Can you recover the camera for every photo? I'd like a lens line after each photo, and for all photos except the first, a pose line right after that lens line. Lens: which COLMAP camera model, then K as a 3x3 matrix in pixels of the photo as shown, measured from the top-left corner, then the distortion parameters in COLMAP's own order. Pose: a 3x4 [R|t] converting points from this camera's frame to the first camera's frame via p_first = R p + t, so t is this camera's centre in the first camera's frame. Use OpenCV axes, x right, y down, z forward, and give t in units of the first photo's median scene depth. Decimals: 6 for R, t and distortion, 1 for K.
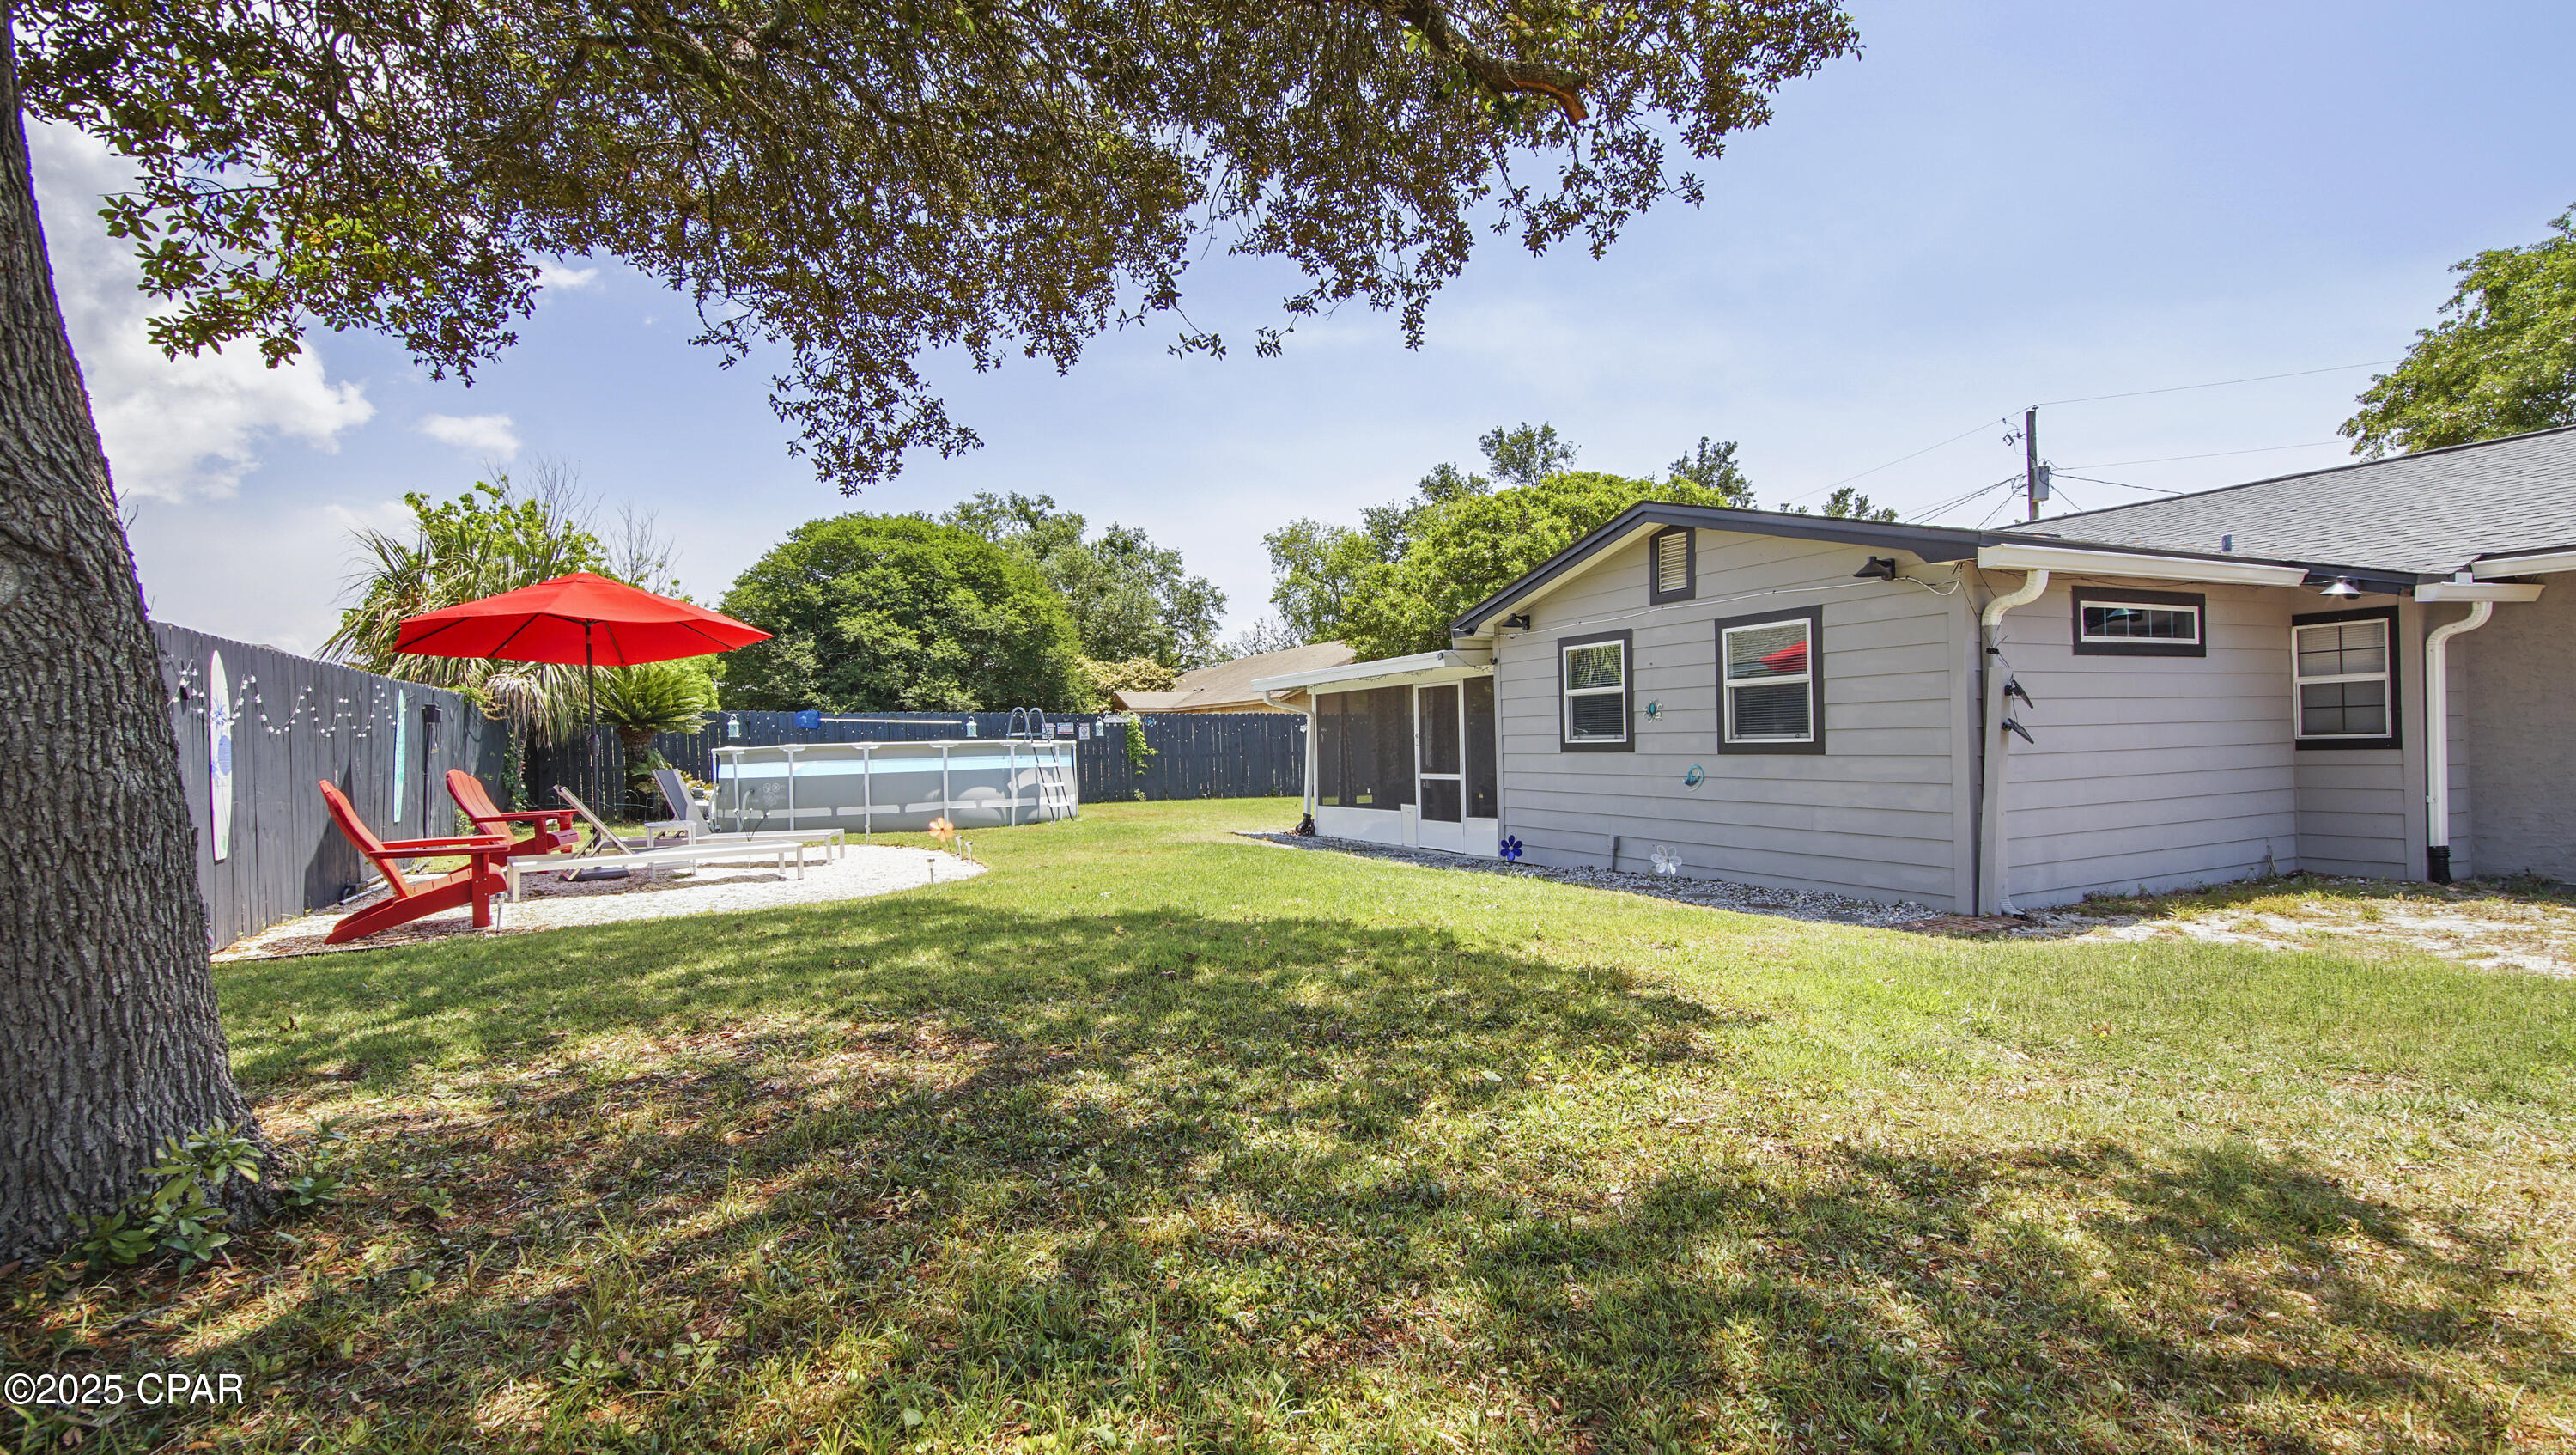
lens RADIAL K [[1146.0, 0, 1280.8], [0, 1146.0, 745.2], [0, 0, 1]] dist [0.045034, -0.025898]
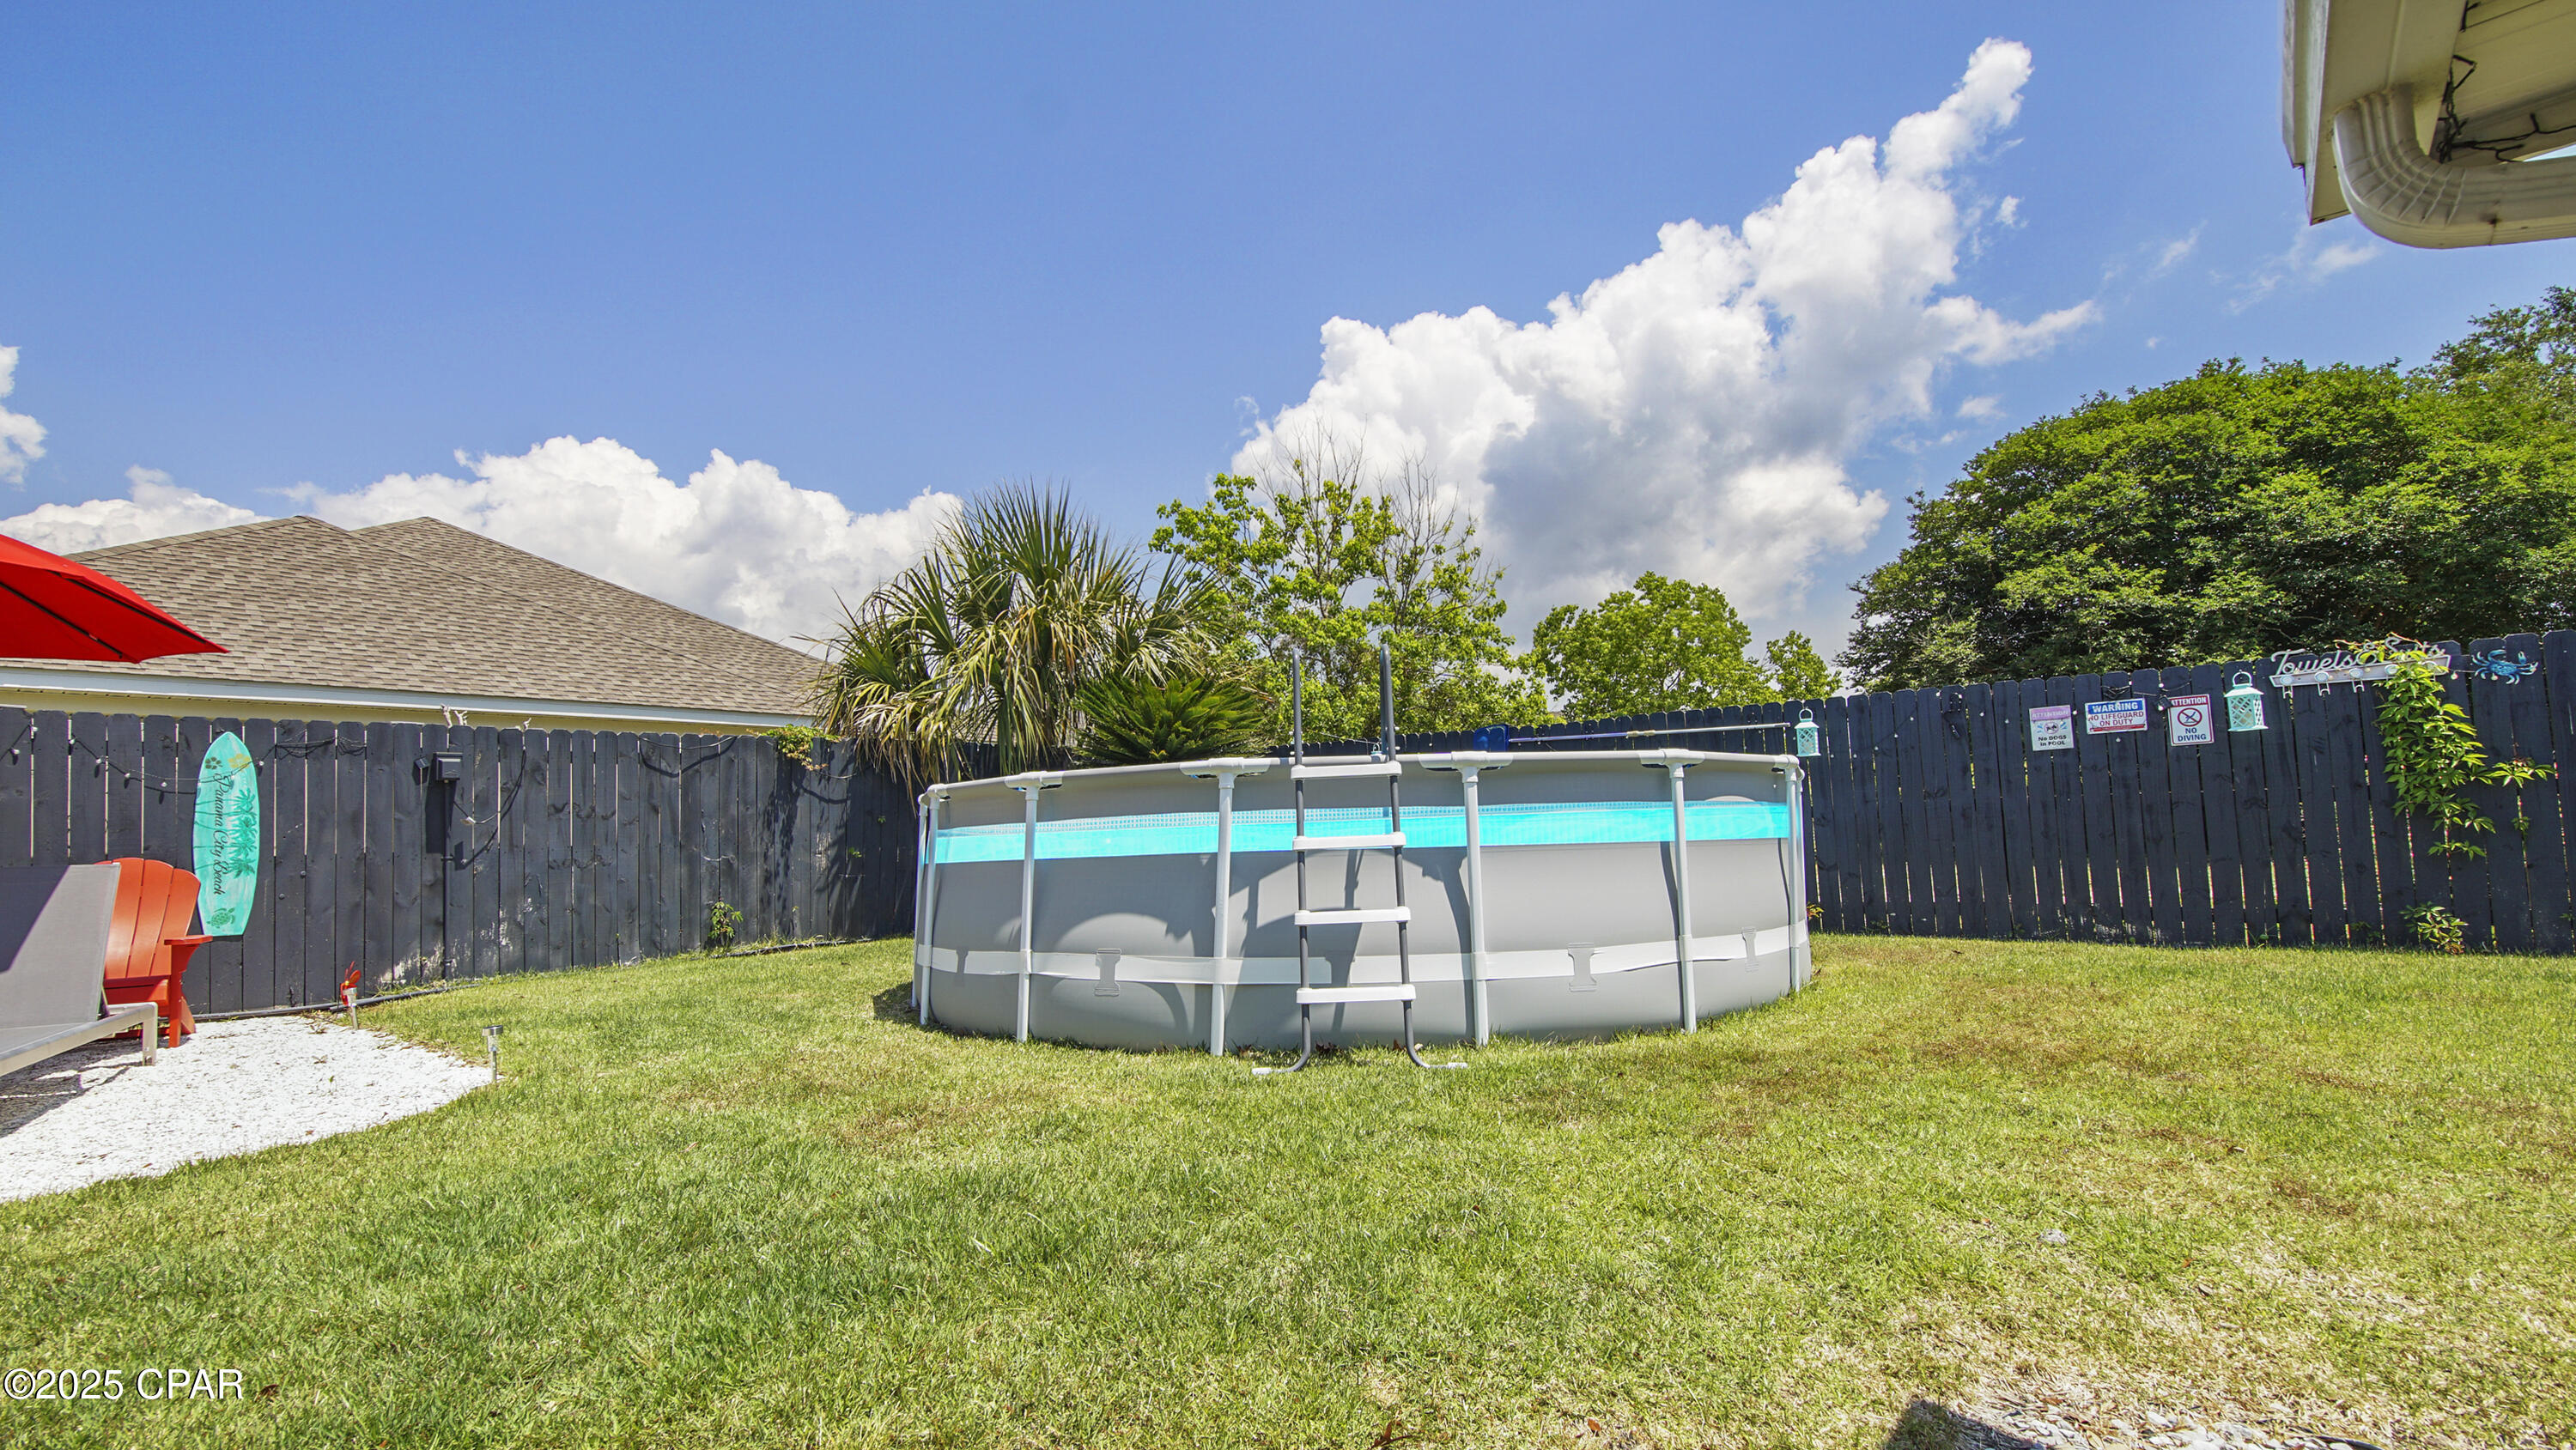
lens RADIAL K [[1120.1, 0, 1299.9], [0, 1120.1, 776.4], [0, 0, 1]] dist [0.038577, -0.022694]
pose [[0.387467, -0.039775, -0.921025, 0.027631], [0.027822, 0.999118, -0.031443, 0.006998], [0.921464, -0.013442, 0.388232, 0.641885]]
